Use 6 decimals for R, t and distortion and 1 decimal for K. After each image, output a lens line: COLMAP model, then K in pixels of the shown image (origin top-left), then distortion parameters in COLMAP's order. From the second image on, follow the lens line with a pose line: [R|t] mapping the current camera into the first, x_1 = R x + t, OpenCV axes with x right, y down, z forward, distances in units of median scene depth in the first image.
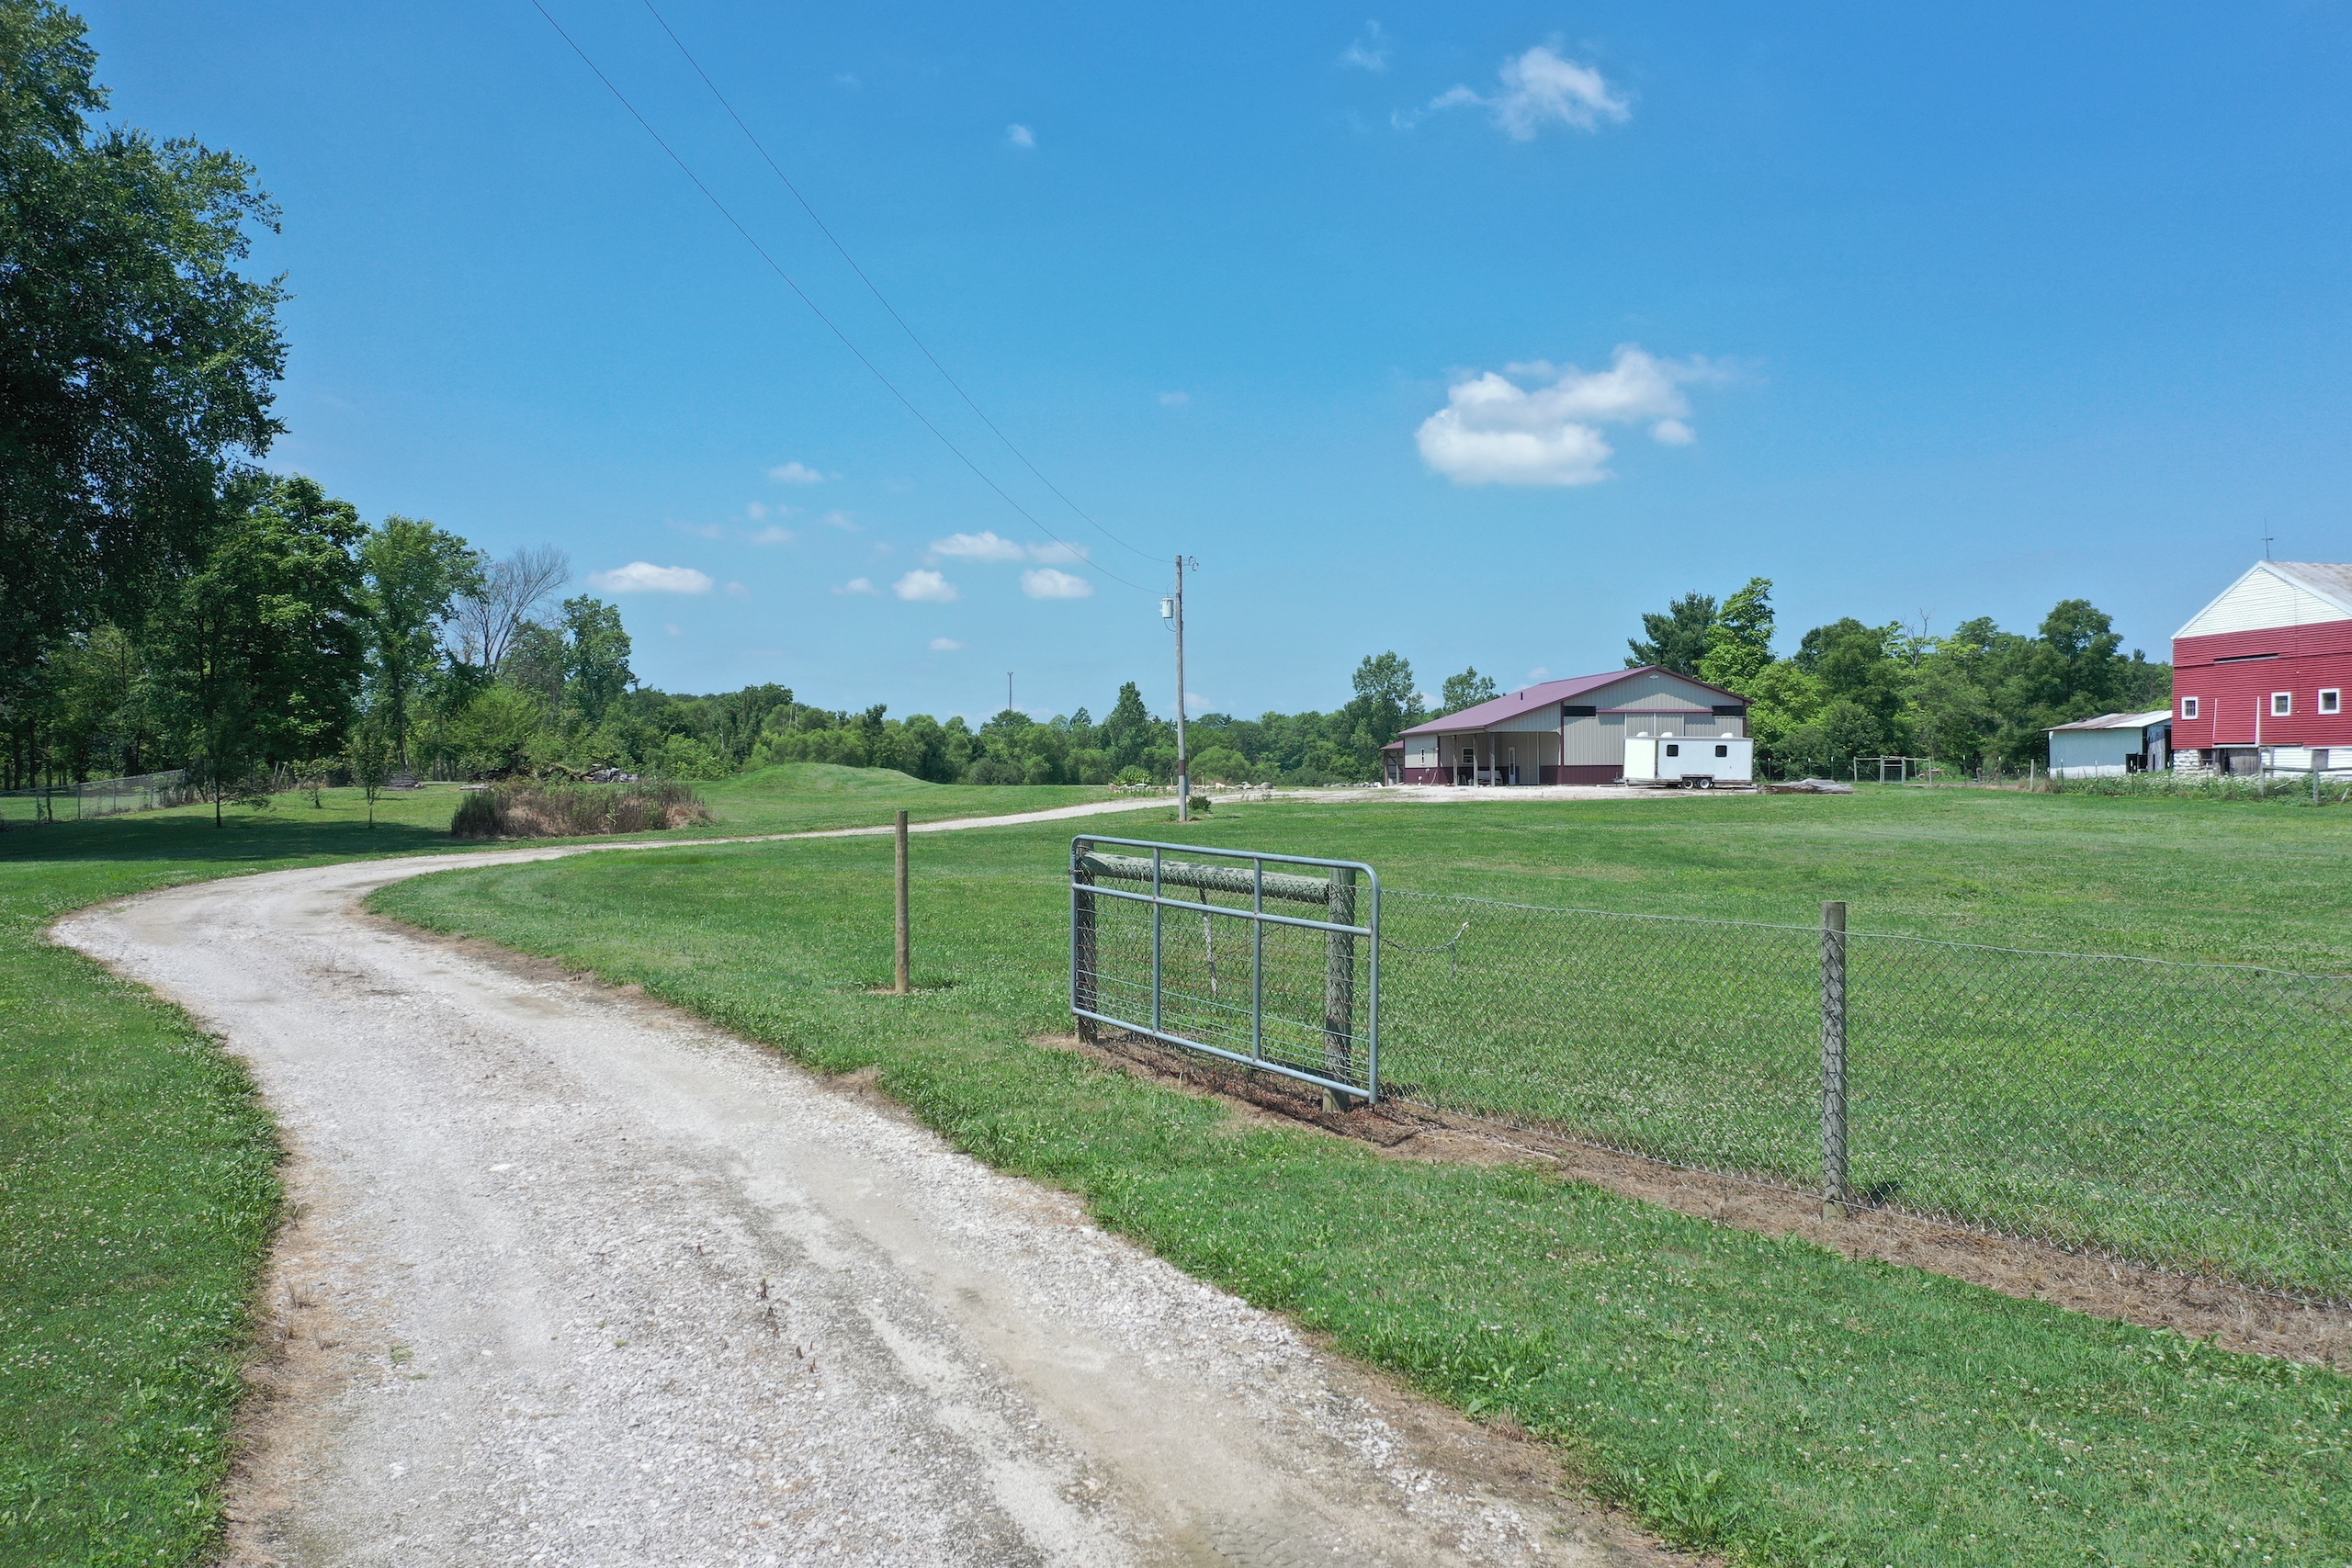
lens RADIAL K [[1825.2, 0, 1167.5], [0, 1825.2, 776.8], [0, 0, 1]] dist [-0.017252, 0.006443]
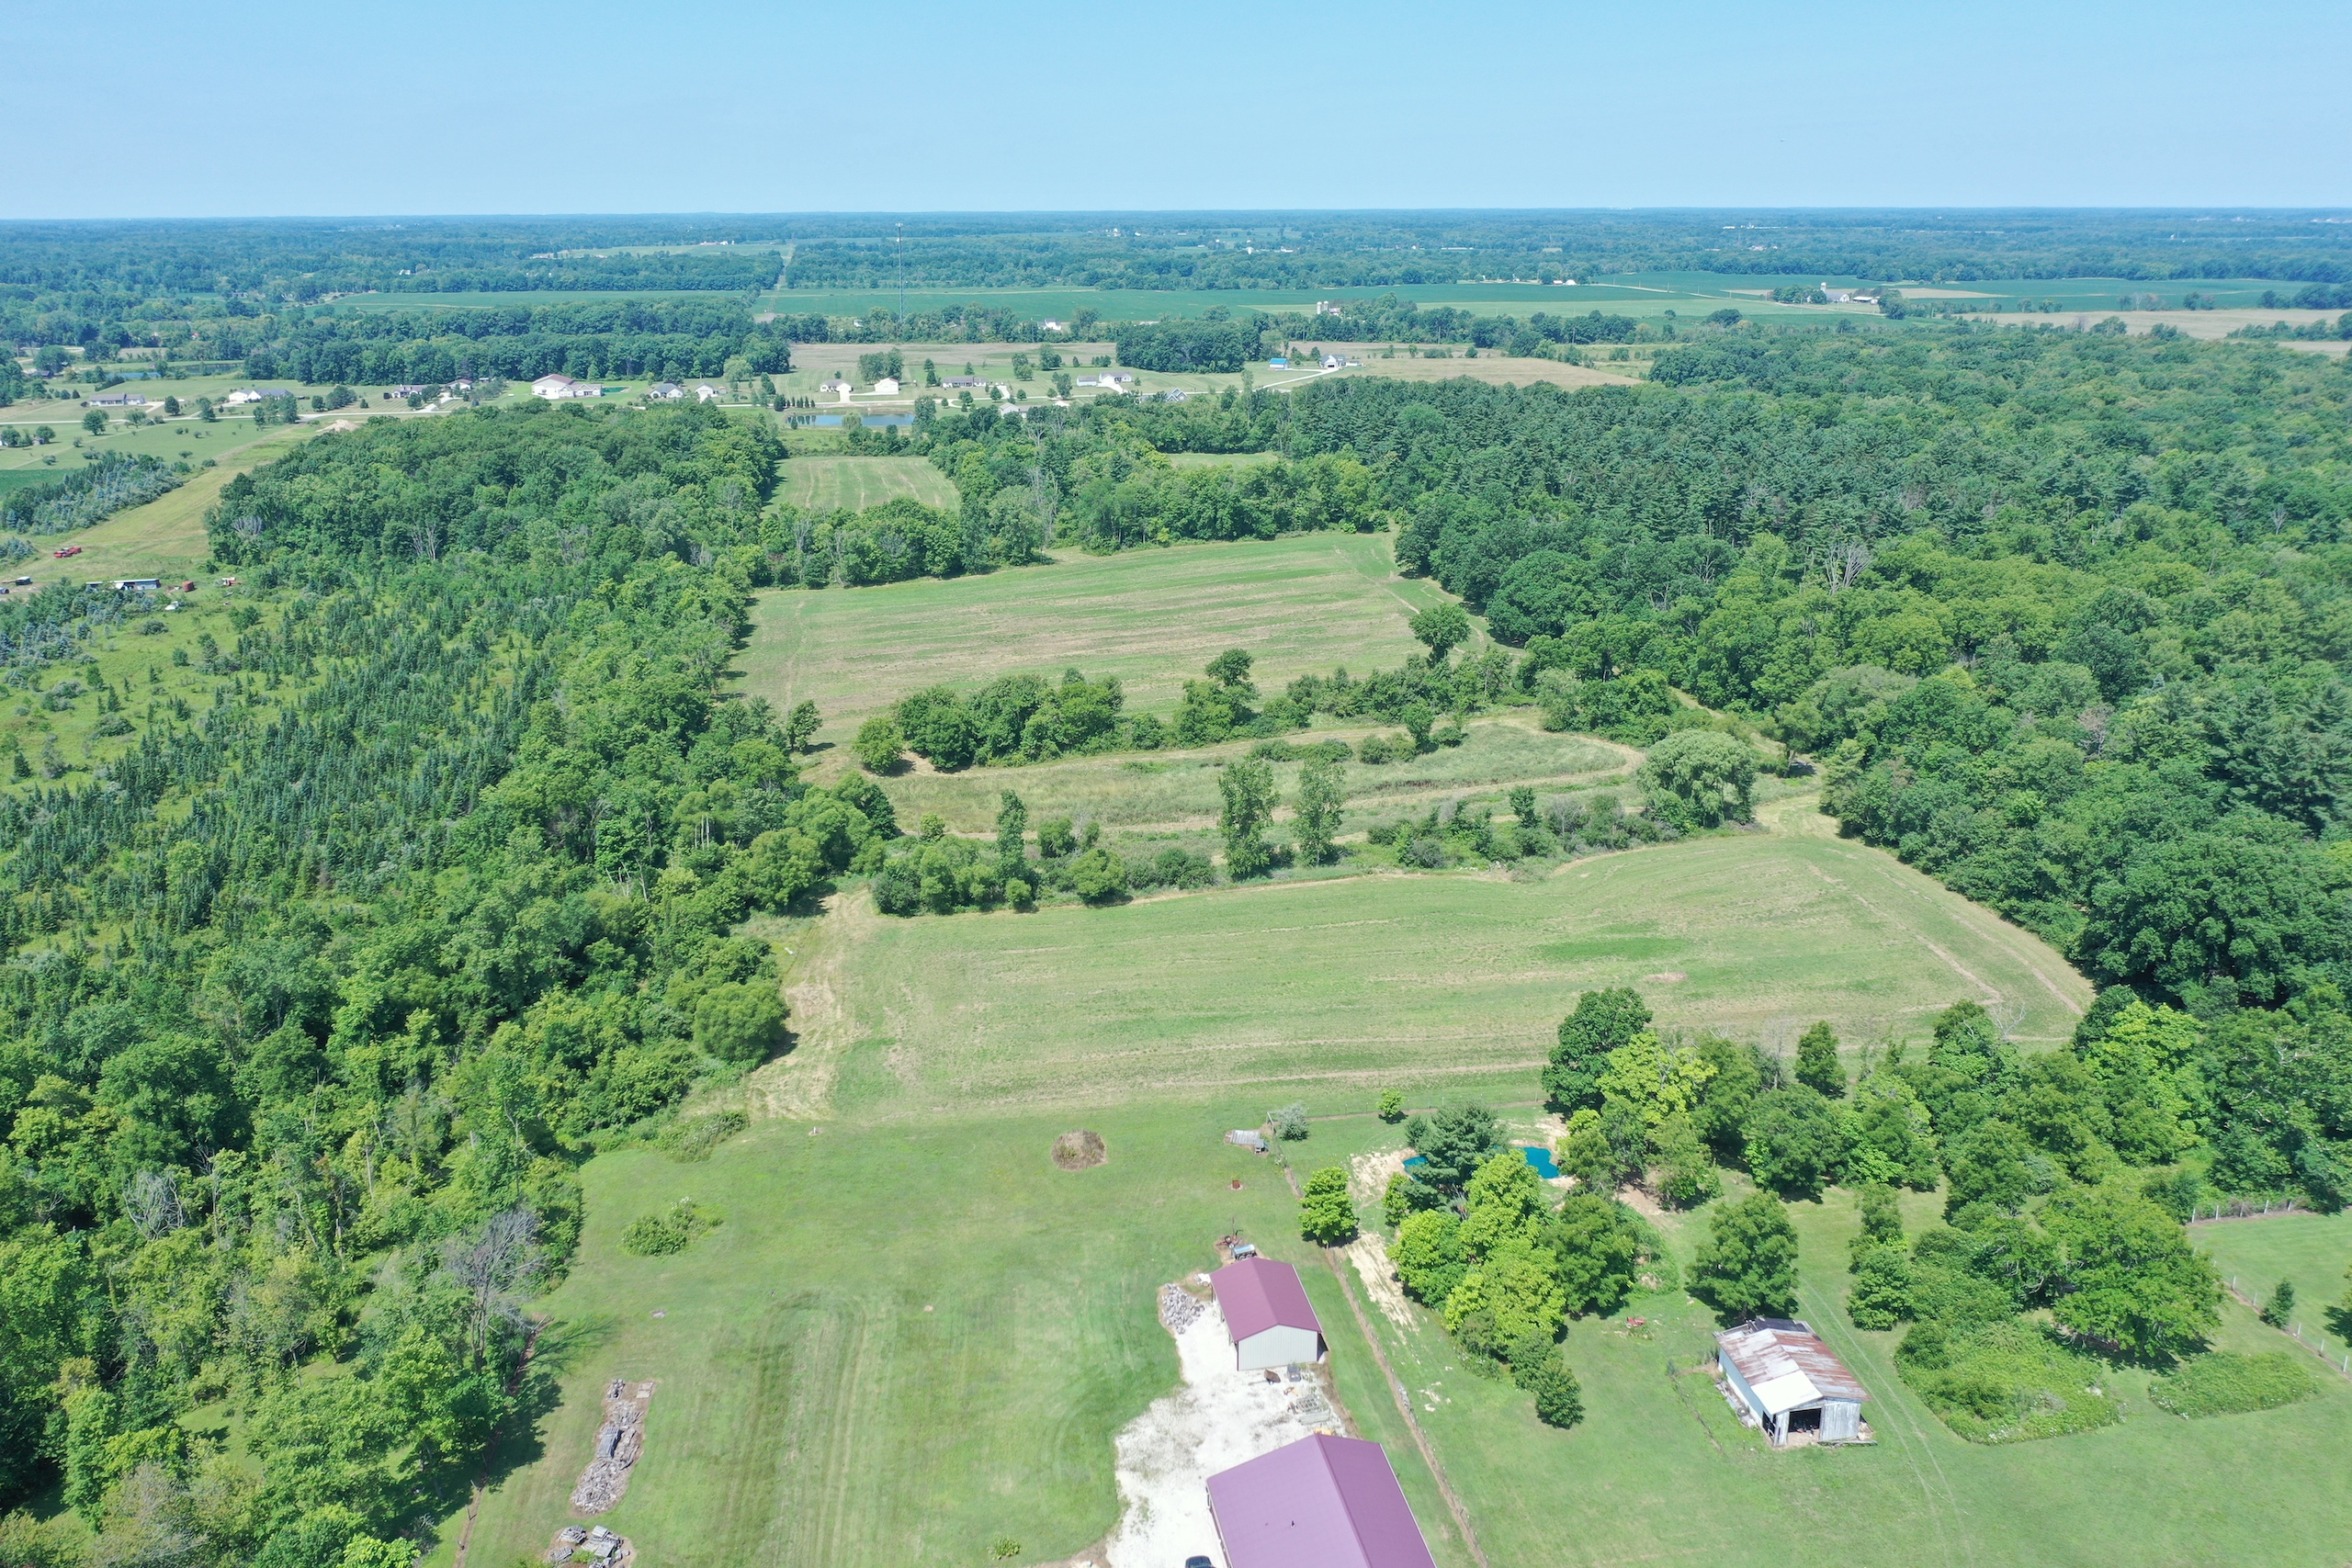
lens RADIAL K [[1825.2, 0, 1179.1], [0, 1825.2, 784.4], [0, 0, 1]] dist [-0.017252, 0.006443]
pose [[0.998338, -0.013185, 0.056110, 0.047175], [-0.004508, 0.952639, 0.304069, -1.061227], [-0.057461, -0.303816, 0.950996, -0.113467]]
